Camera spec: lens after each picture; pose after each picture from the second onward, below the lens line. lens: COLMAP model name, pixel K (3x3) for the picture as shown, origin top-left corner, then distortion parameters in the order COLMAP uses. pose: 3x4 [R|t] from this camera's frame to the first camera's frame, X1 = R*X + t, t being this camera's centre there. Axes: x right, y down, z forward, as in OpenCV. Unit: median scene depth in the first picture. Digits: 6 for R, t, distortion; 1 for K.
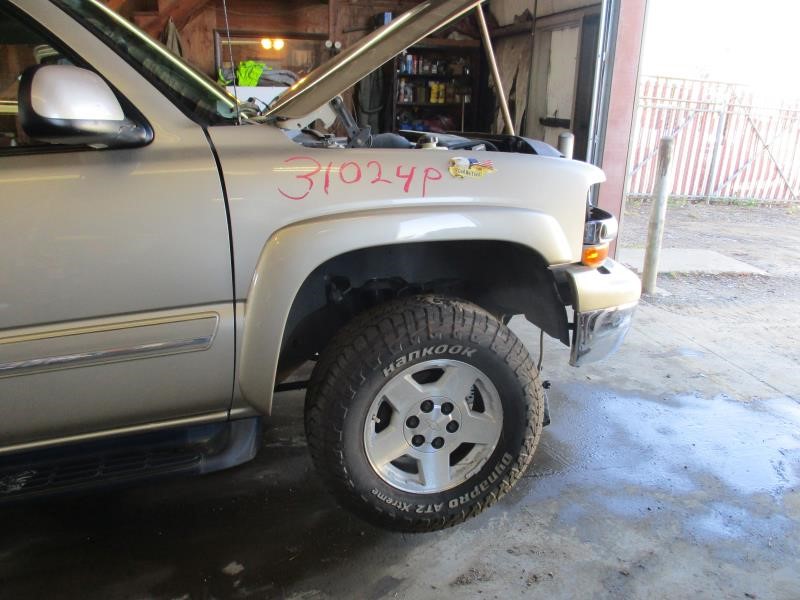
lens RADIAL K [[599.5, 0, 400.0], [0, 599.5, 300.0], [0, 0, 1]] dist [-0.043944, 0.000949]
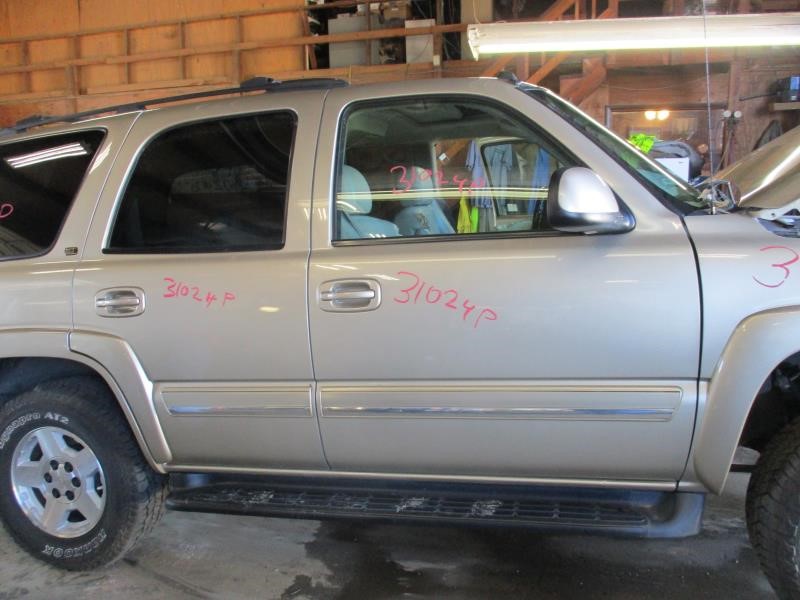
lens RADIAL K [[601.6, 0, 459.8], [0, 601.6, 303.8], [0, 0, 1]] dist [-0.039248, 0.005432]
pose [[0.879763, 0.068061, -0.470515, -0.152350], [-0.115613, 0.990617, -0.072877, -0.004015], [0.461140, 0.118512, 0.879378, -0.133717]]
